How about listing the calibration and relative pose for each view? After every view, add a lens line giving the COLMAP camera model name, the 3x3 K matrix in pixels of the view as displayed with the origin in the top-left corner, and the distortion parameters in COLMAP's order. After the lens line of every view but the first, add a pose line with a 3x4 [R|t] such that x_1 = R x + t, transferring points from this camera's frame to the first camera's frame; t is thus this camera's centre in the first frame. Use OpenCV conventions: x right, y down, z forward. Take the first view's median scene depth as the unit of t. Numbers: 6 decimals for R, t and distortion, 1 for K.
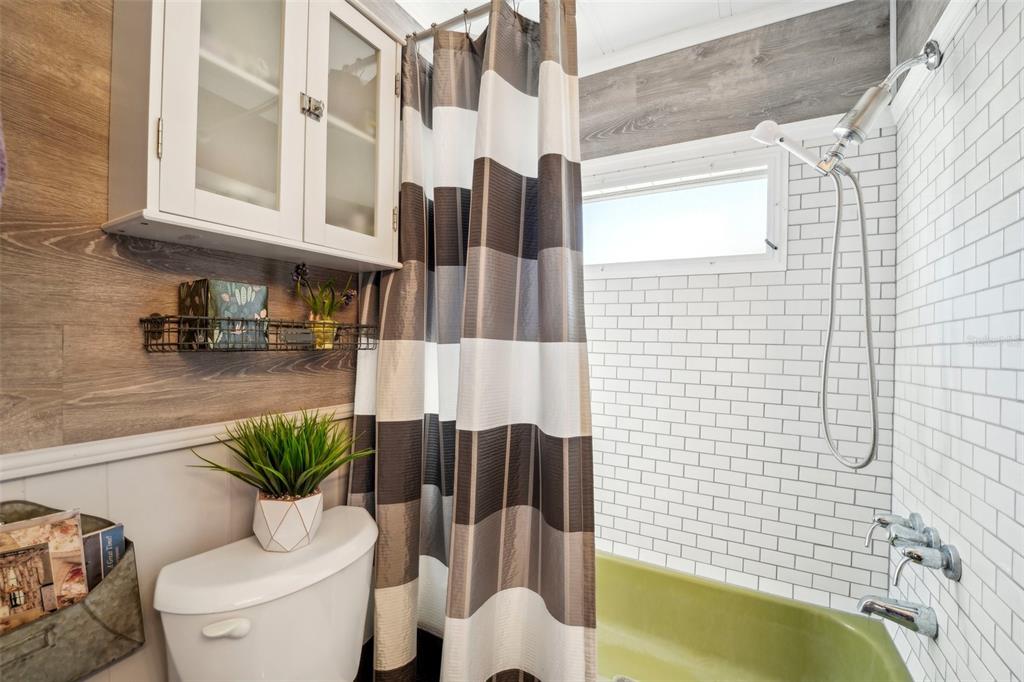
lens RADIAL K [[429.2, 0, 507.6], [0, 429.2, 344.3], [0, 0, 1]] dist [-0.024234, 0.000175]
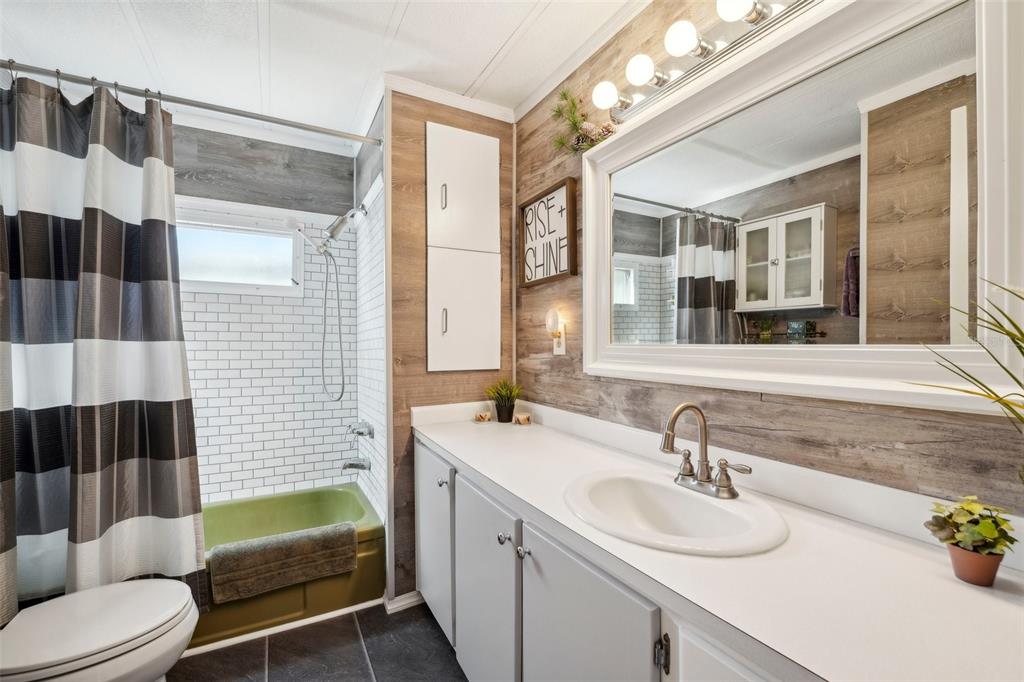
lens RADIAL K [[429.2, 0, 507.6], [0, 429.2, 344.3], [0, 0, 1]] dist [-0.024234, 0.000175]
pose [[0.534476, -0.020361, 0.844939, -0.478779], [0.017610, 0.999761, 0.012952, 0.007985], [-0.845000, 0.007957, 0.534706, -0.813130]]
